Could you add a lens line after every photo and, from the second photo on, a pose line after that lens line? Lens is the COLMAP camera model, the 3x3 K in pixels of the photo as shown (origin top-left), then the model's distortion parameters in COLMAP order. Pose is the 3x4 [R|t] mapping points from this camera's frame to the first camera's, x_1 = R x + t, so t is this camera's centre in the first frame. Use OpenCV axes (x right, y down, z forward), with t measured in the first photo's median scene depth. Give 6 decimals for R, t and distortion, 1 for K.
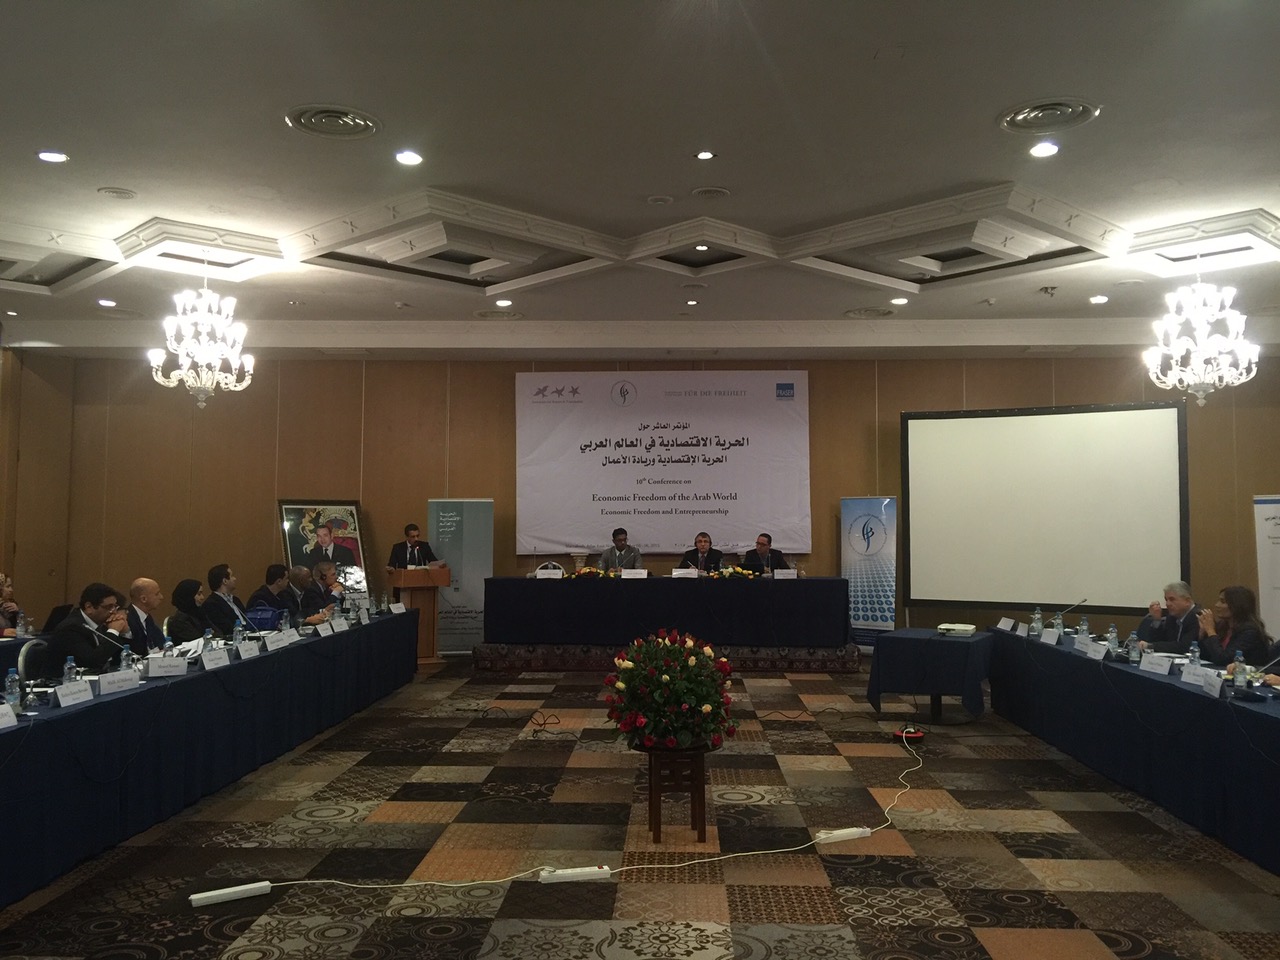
lens RADIAL K [[1085.9, 0, 640.0], [0, 1085.9, 480.0], [0, 0, 1]] dist [0.078026, -0.113967]
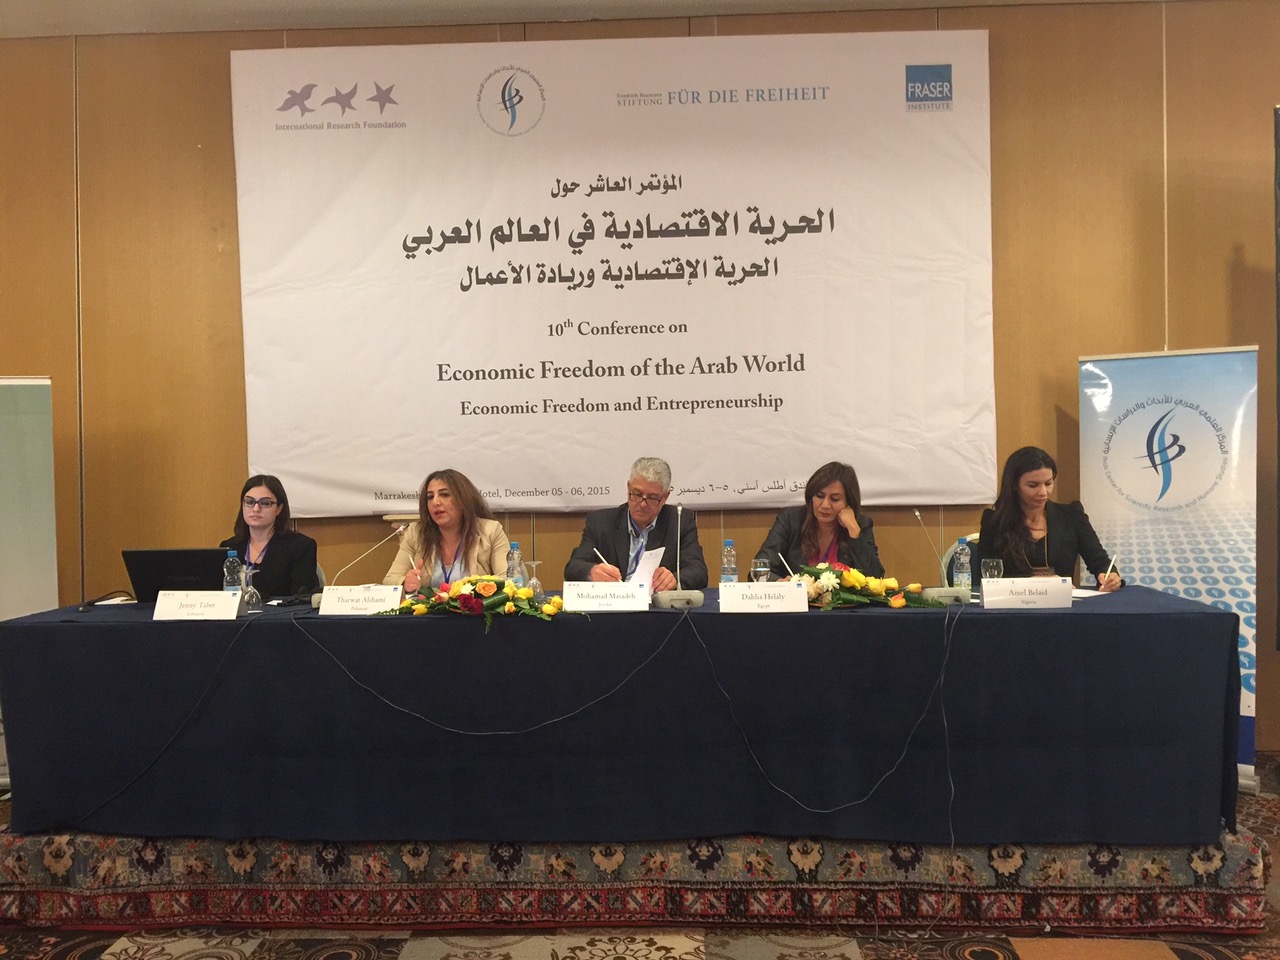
lens RADIAL K [[1083.7, 0, 637.6], [0, 1083.7, 480.2], [0, 0, 1]] dist [0.081652, -0.120965]
pose [[0.999777, -0.016857, -0.012728, 0.038736], [0.017719, 0.997323, 0.070944, 0.033365], [0.011499, -0.071154, 0.997399, 0.706509]]
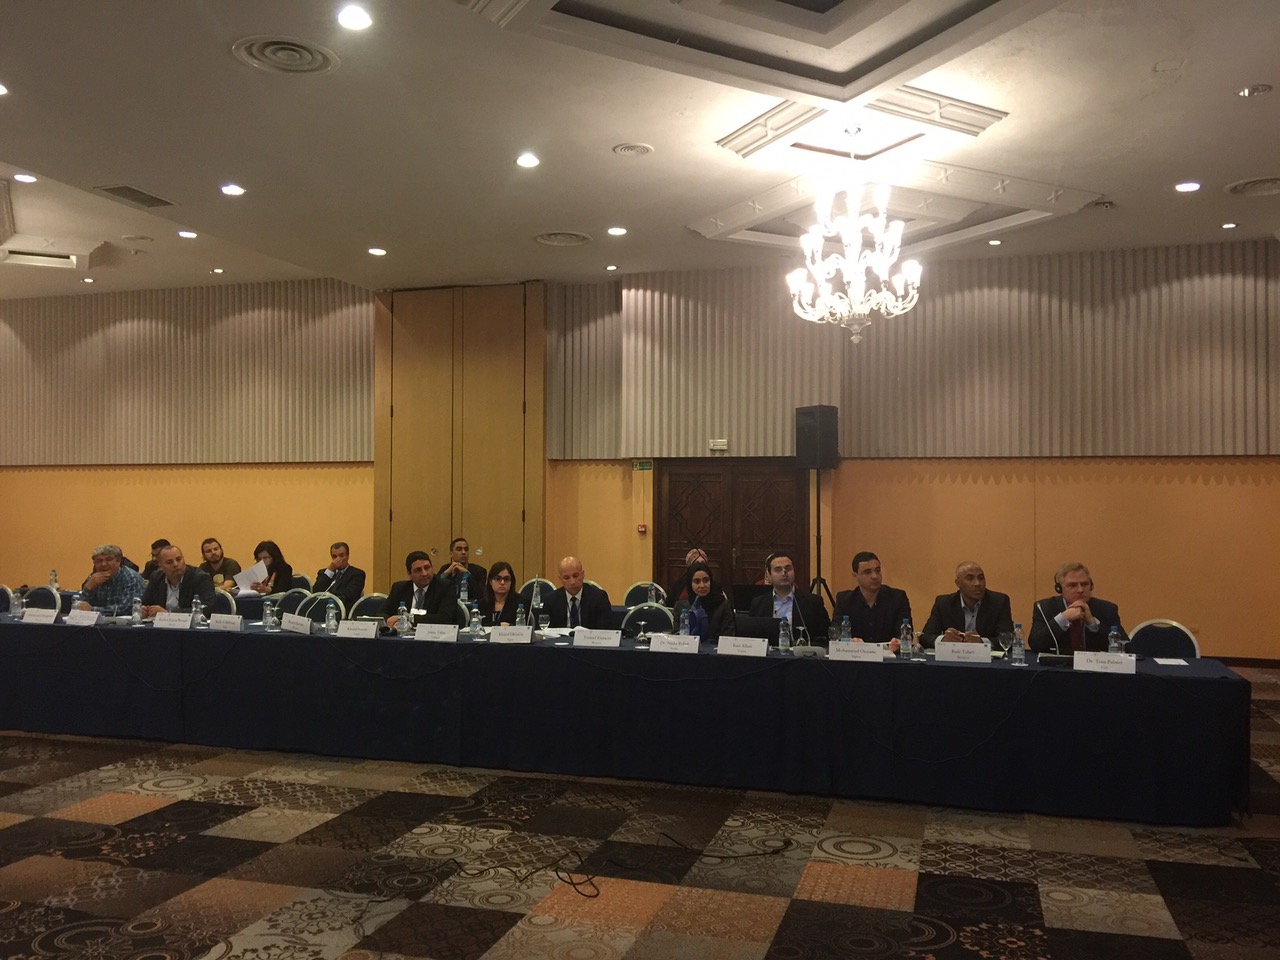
lens RADIAL K [[1083.6, 0, 640.0], [0, 1083.6, 480.0], [0, 0, 1]] dist [0.082004, -0.119939]
pose [[-0.256641, -0.020737, -0.966284, 0.301991], [0.042781, 0.998546, -0.032792, 0.052747], [0.965559, -0.049754, -0.255381, 1.158944]]
